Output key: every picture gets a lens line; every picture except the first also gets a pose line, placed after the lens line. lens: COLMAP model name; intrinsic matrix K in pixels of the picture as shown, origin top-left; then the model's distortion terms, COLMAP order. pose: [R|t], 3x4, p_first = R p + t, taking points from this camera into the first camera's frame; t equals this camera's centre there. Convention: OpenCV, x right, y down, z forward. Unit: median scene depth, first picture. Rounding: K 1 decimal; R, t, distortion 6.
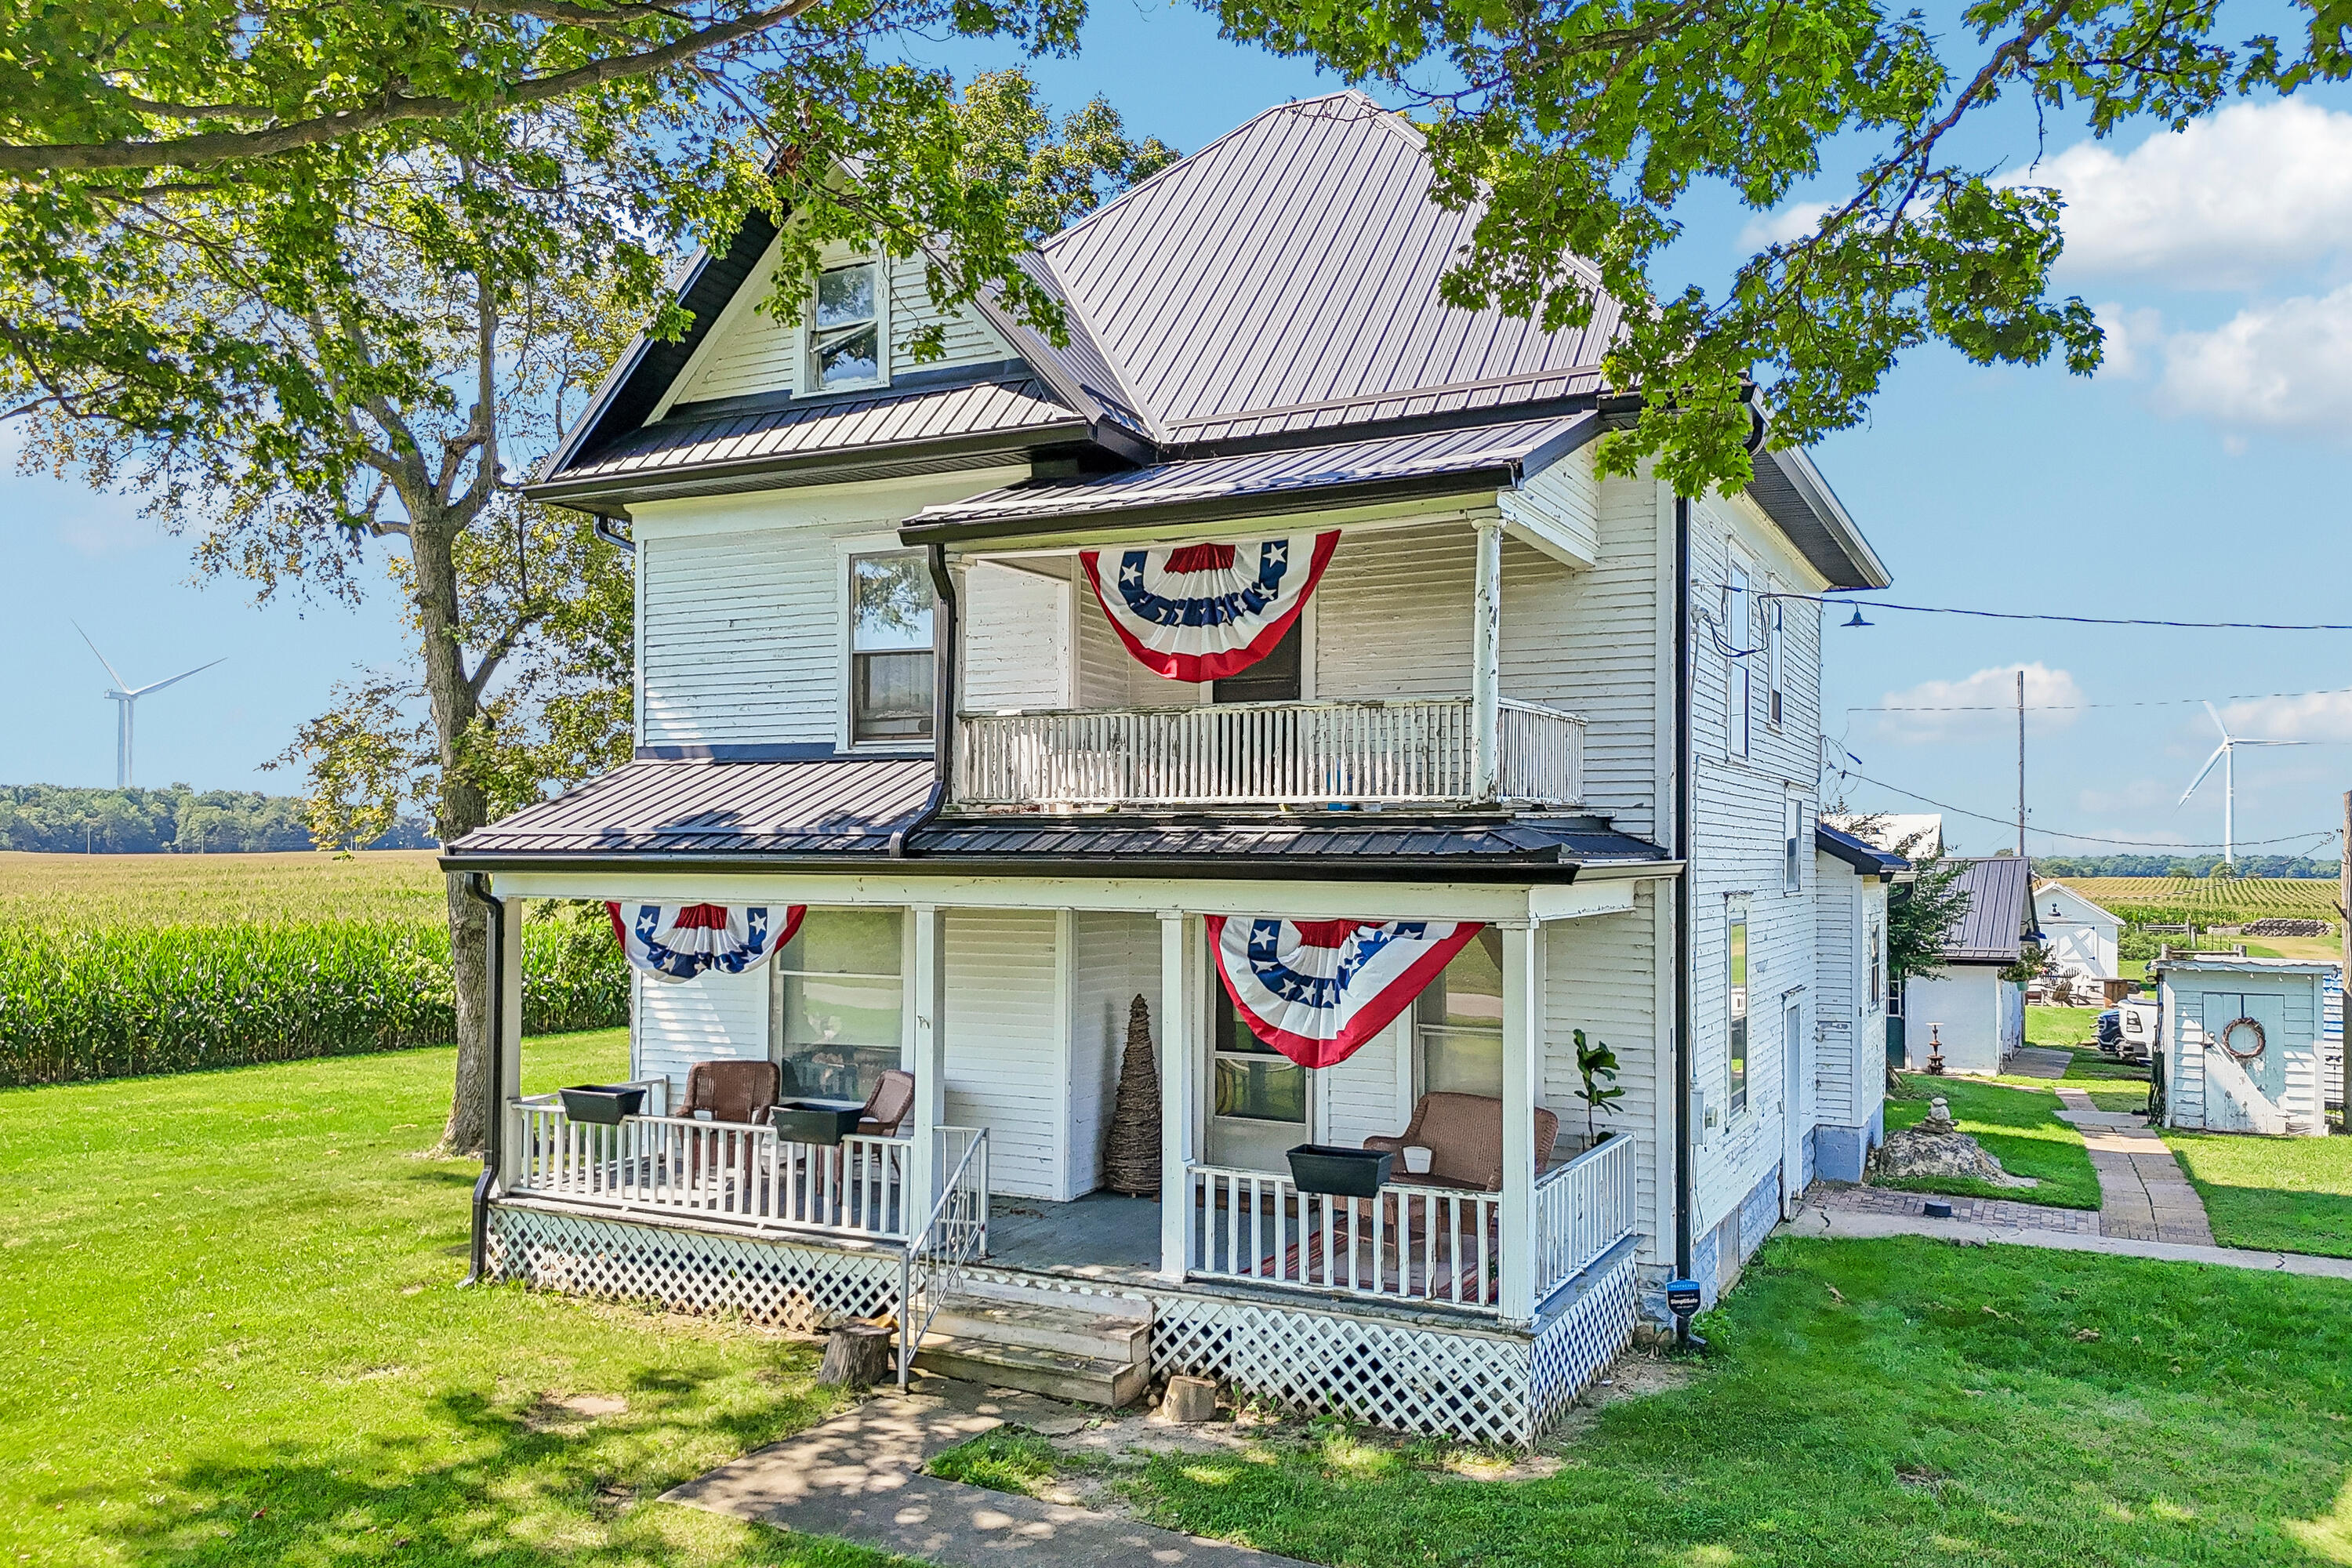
lens RADIAL K [[1716.1, 0, 1164.9], [0, 1716.1, 842.0], [0, 0, 1]] dist [0.080785, -0.074816]
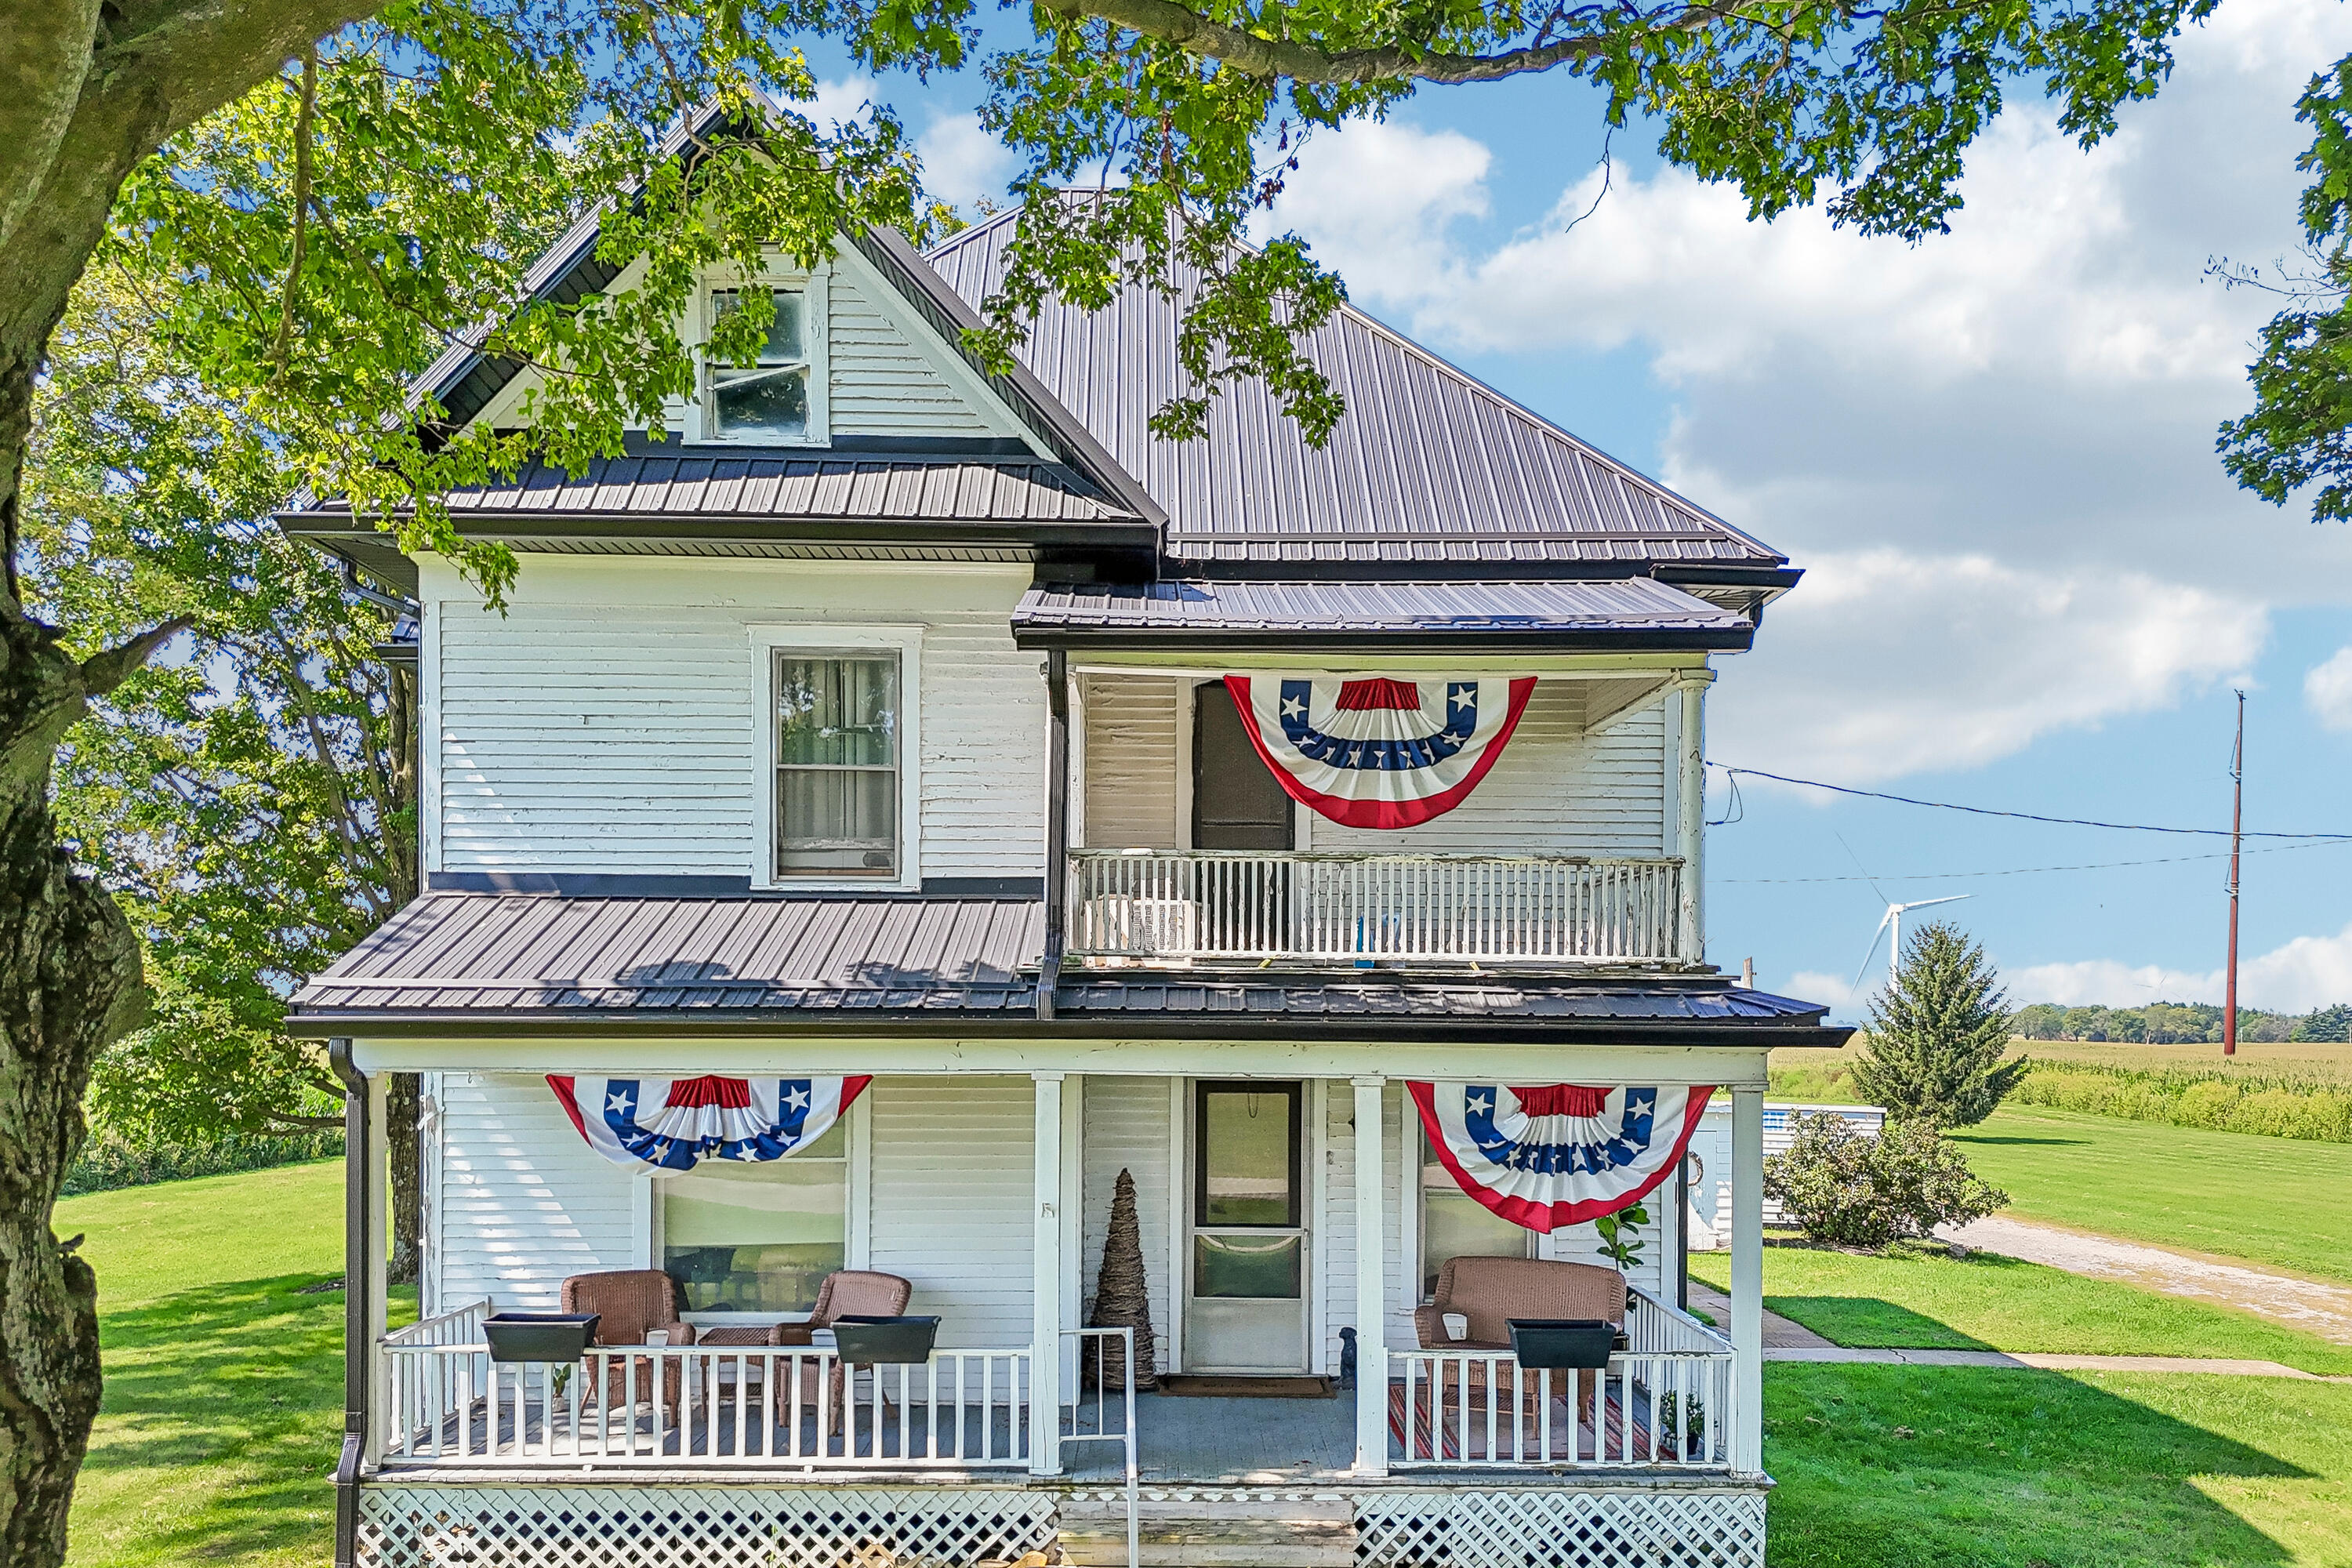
lens RADIAL K [[1735.0, 0, 1409.9], [0, 1735.0, 1042.5], [0, 0, 1]] dist [-0.002381, 0.085577]
pose [[0.894691, -0.007170, 0.446628, -0.359250], [-0.006054, 0.999585, 0.028175, -0.004646], [-0.446645, -0.027911, 0.894276, 0.147750]]
